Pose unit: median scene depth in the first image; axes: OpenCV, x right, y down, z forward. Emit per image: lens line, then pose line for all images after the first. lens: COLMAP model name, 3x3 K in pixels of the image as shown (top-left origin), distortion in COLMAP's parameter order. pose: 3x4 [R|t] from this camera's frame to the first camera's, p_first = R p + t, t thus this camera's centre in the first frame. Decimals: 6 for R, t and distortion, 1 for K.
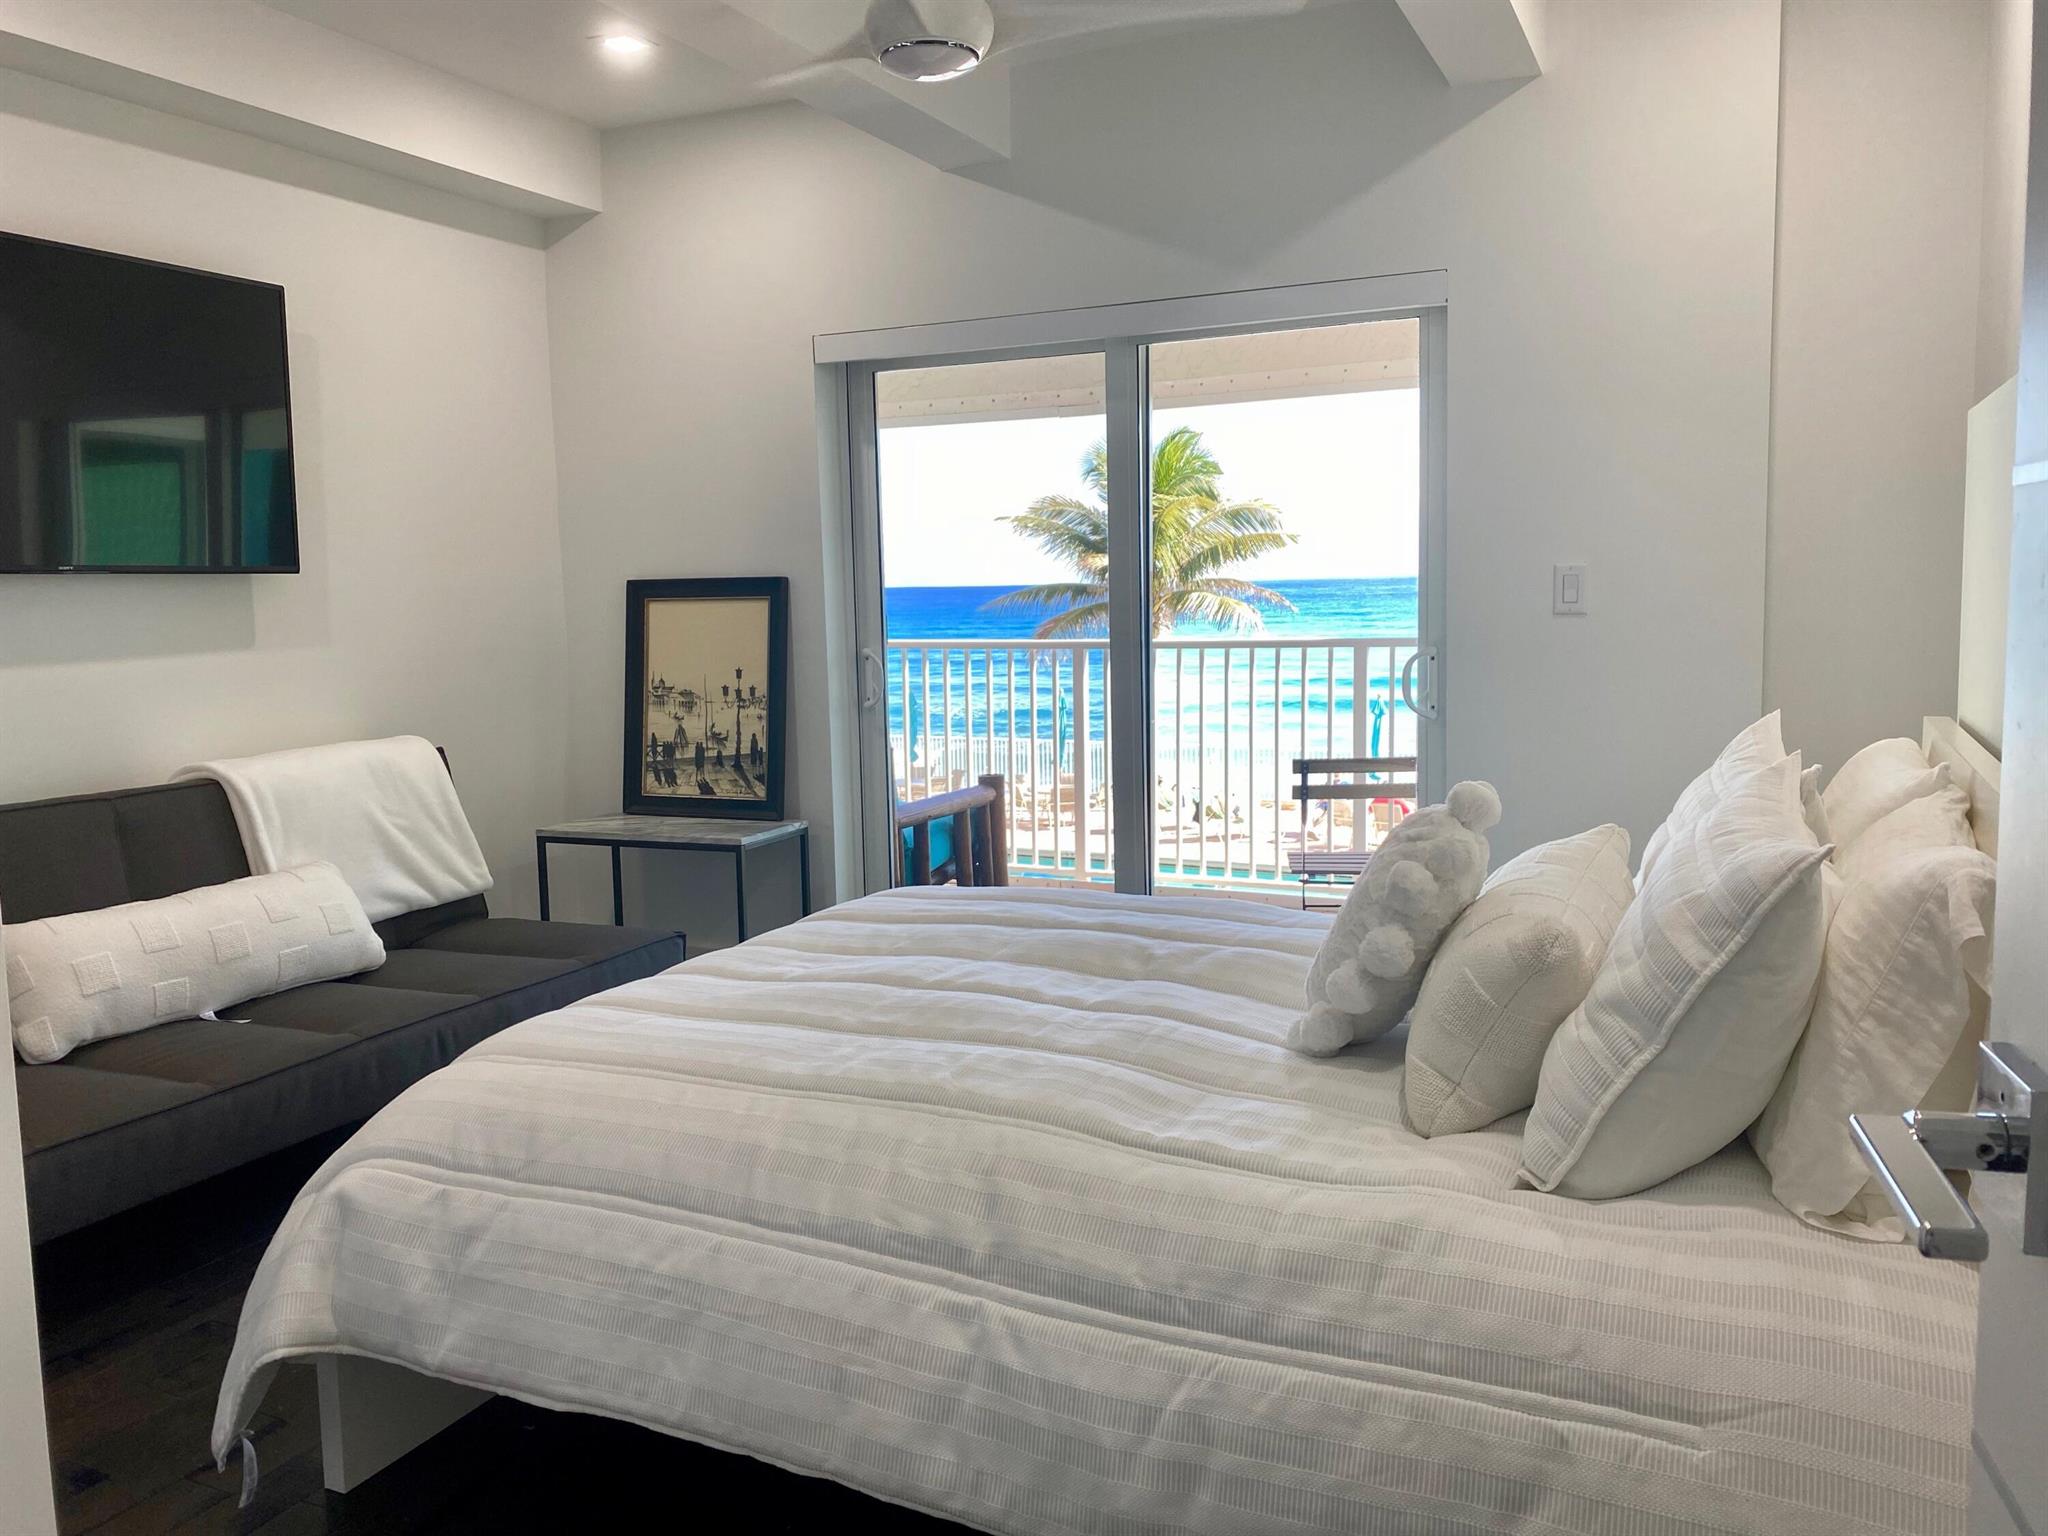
lens RADIAL K [[1584.8, 0, 1012.9], [0, 1584.8, 772.5], [0, 0, 1]] dist [0.047864, -0.051785]
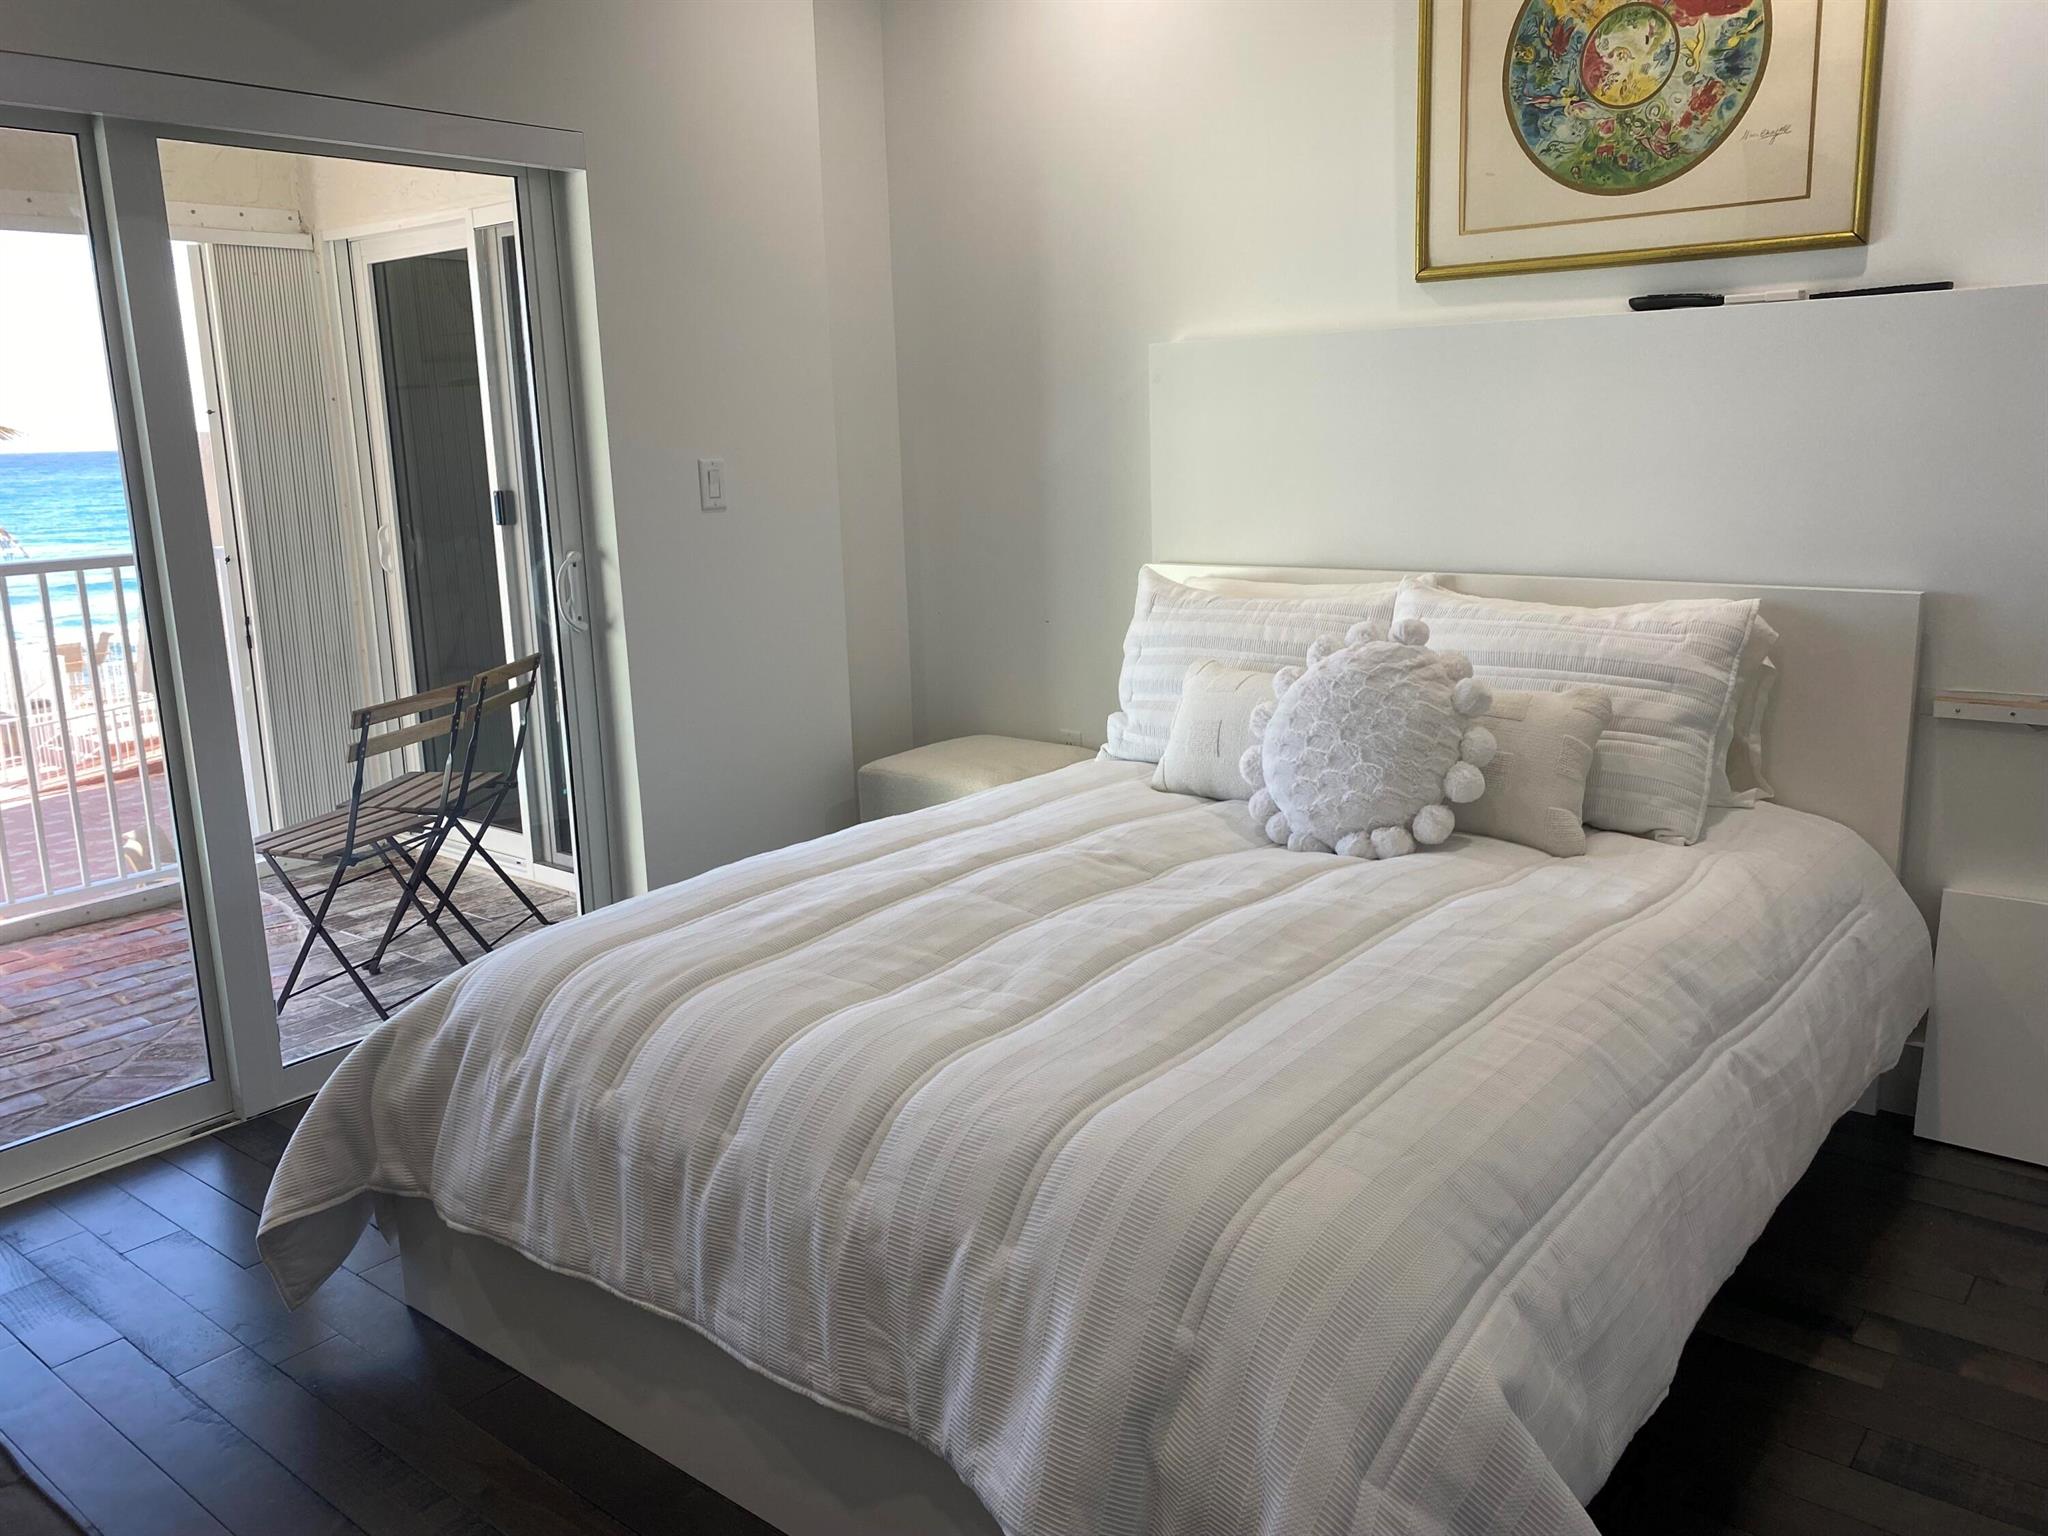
lens RADIAL K [[1584.8, 0, 1015.3], [0, 1584.8, 755.3], [0, 0, 1]] dist [0.047864, -0.051785]
pose [[0.224250, -0.187871, 0.956251, -0.937417], [0.140208, 0.977253, 0.159117, -0.122028], [-0.964393, 0.098392, 0.245490, 0.881598]]
